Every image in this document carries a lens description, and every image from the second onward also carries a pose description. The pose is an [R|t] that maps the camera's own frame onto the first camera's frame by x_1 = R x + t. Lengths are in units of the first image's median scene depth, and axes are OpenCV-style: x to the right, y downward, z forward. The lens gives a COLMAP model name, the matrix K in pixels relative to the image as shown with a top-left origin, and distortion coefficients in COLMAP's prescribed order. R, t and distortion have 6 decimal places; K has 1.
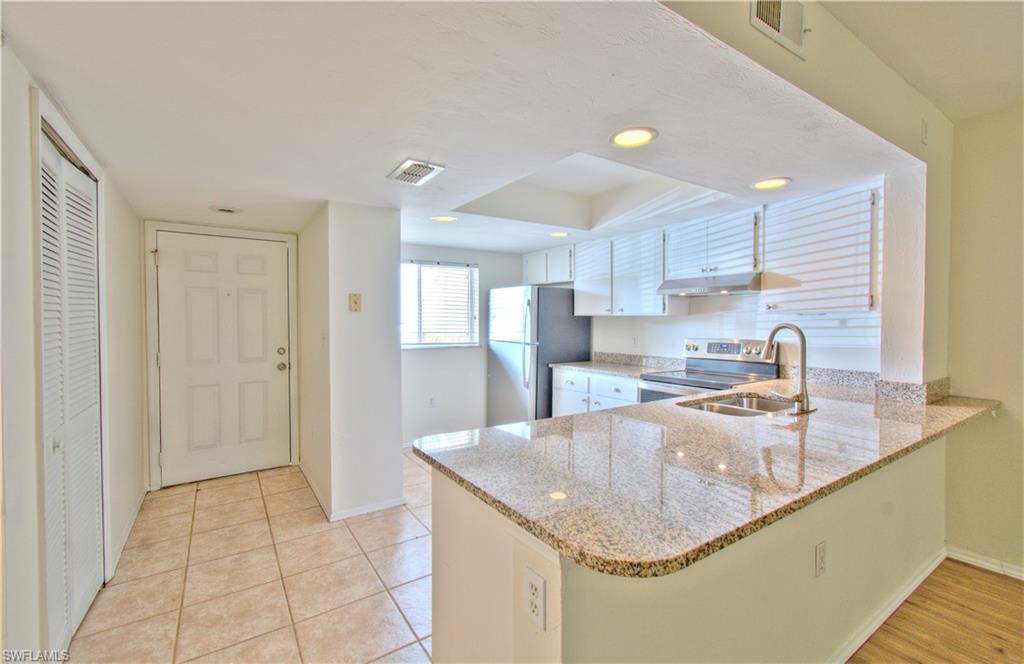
lens RADIAL K [[445.9, 0, 514.6], [0, 445.9, 330.9], [0, 0, 1]] dist [-0.007368, 0.000420]
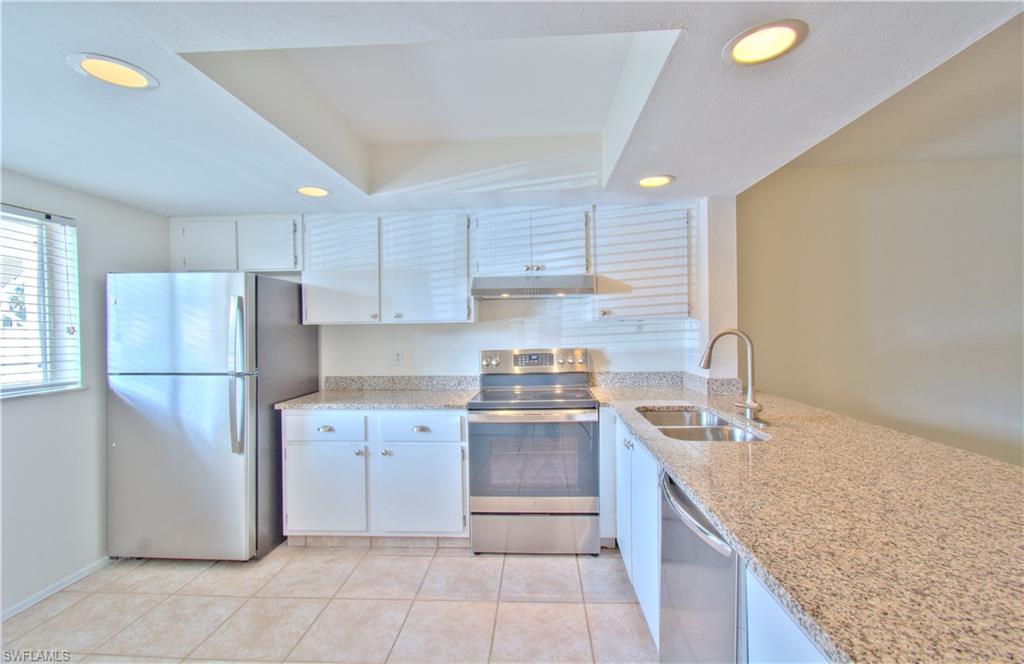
lens RADIAL K [[443.4, 0, 509.3], [0, 443.4, 332.0], [0, 0, 1]] dist [-0.002711, 0.000302]
pose [[0.610397, -0.019711, 0.791851, -0.243907], [0.034976, 0.999386, -0.002085, -0.014238], [-0.791323, 0.028968, 0.610711, 0.467743]]
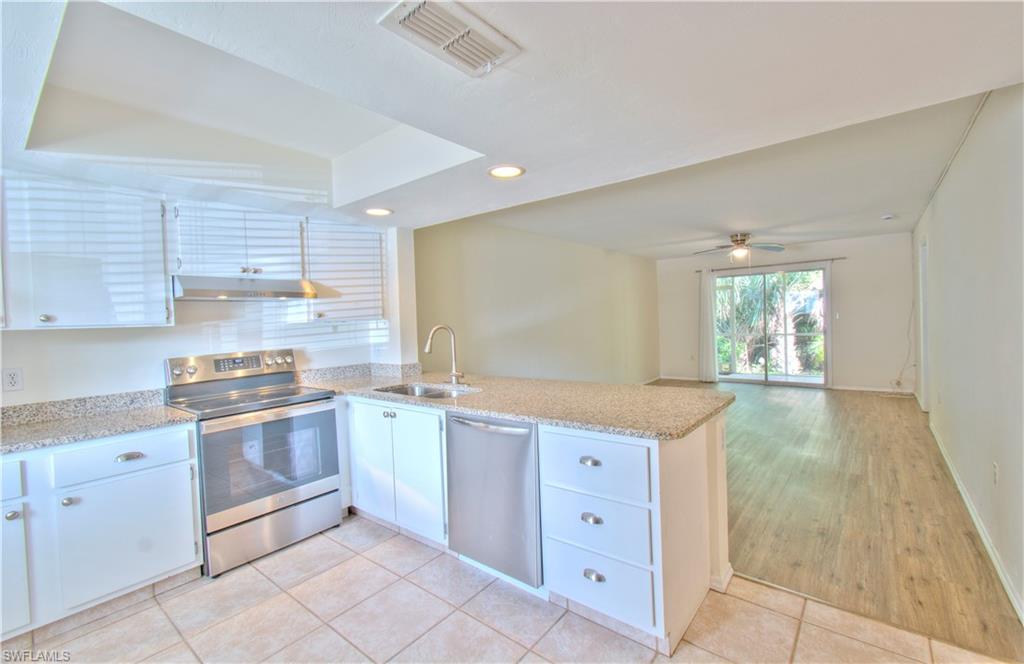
lens RADIAL K [[440.2, 0, 517.5], [0, 440.2, 331.9], [0, 0, 1]] dist [-0.006880, 0.000748]
pose [[-0.297224, -0.016031, 0.954673, -0.462813], [0.061738, 0.997444, 0.035971, -0.017662], [-0.952810, 0.069631, -0.295474, 0.694321]]
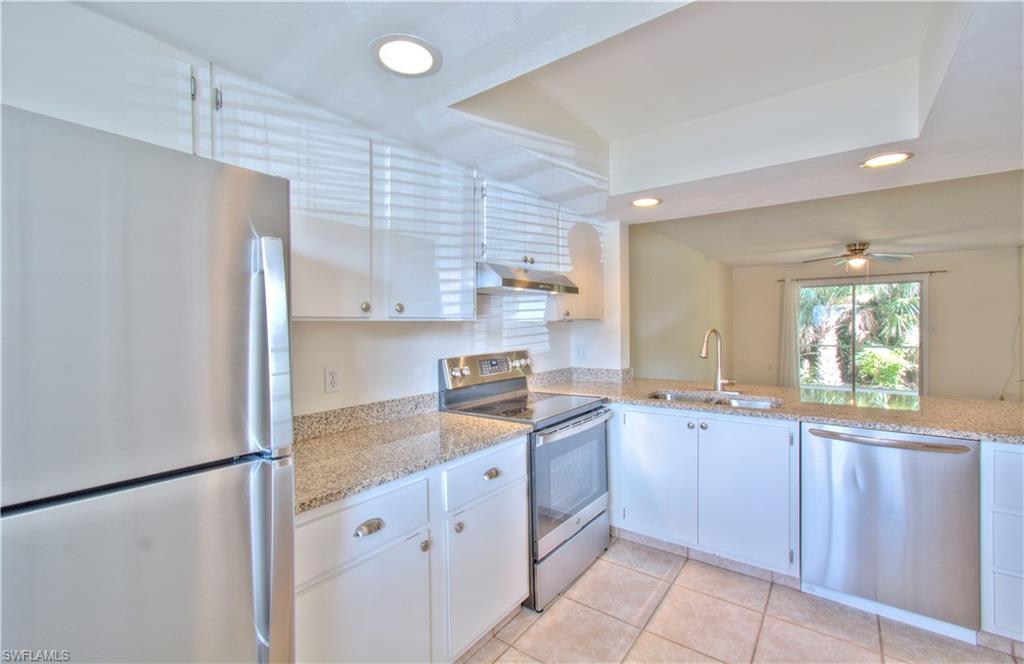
lens RADIAL K [[444.7, 0, 509.4], [0, 444.7, 330.0], [0, 0, 1]] dist [-0.011355, 0.000327]
pose [[-0.328352, -0.006952, 0.944530, -0.239805], [0.036170, 0.999147, 0.019928, -0.033315], [-0.943863, 0.040708, -0.327820, 1.157573]]
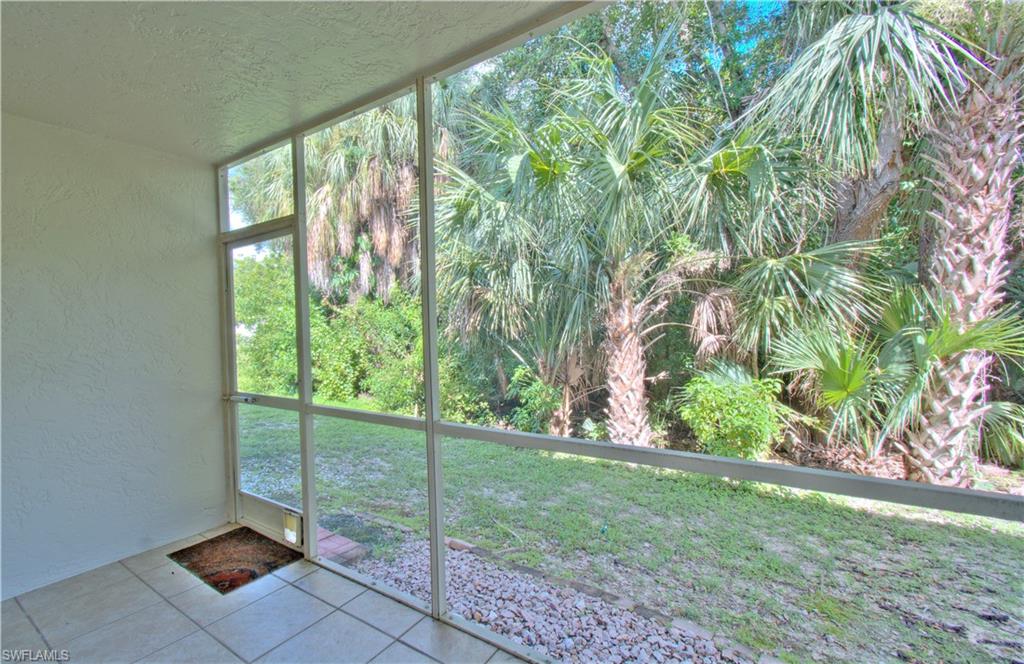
lens RADIAL K [[440.2, 0, 517.5], [0, 440.2, 331.9], [0, 0, 1]] dist [-0.006880, 0.000748]
pose [[-0.396172, -0.003663, 0.918169, 1.000770], [0.048414, 0.998518, 0.024873, 0.062404], [-0.916899, 0.054307, -0.395408, -1.480351]]
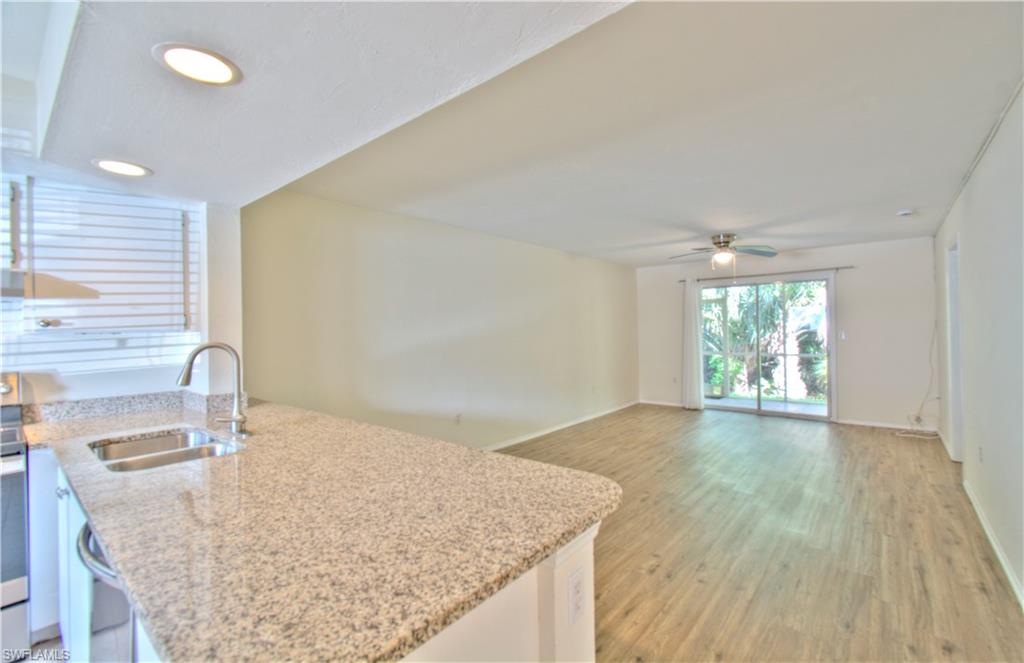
lens RADIAL K [[440.2, 0, 517.5], [0, 440.2, 331.4], [0, 0, 1]] dist [-0.006880, 0.000748]
pose [[-0.281211, 0.004377, 0.959636, -0.250418], [0.042386, 0.999070, 0.007864, -0.011203], [-0.958709, 0.042887, -0.281135, 0.382599]]
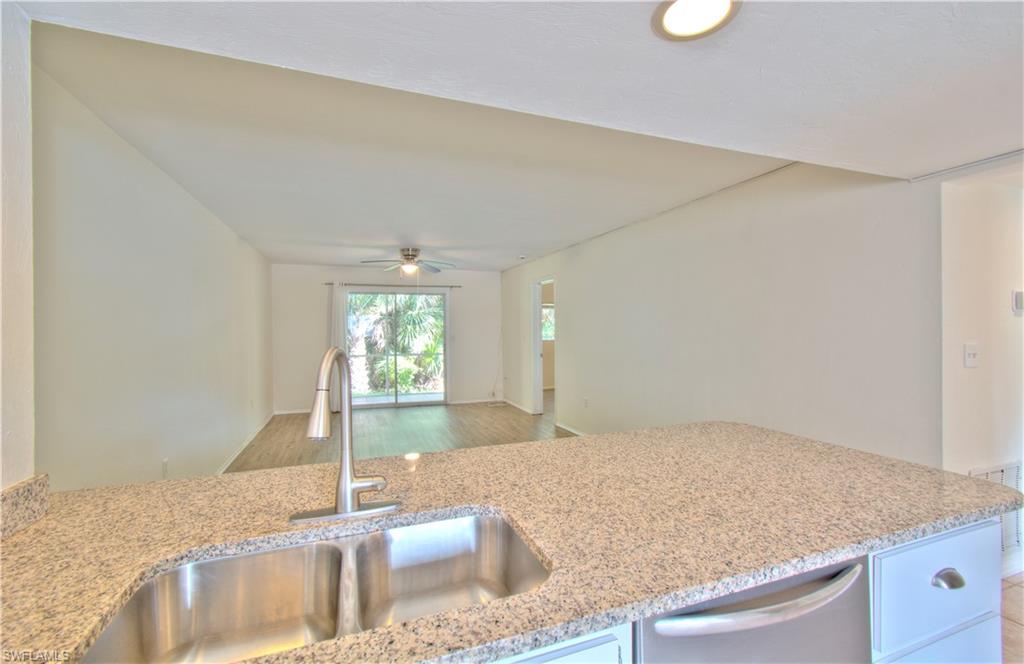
lens RADIAL K [[444.7, 0, 509.4], [0, 444.7, 330.0], [0, 0, 1]] dist [-0.011355, 0.000327]
pose [[-0.971414, 0.009527, 0.237201, 0.187354], [0.016445, 0.999495, 0.027204, -0.025537], [-0.236822, 0.030327, -0.971080, 0.826490]]
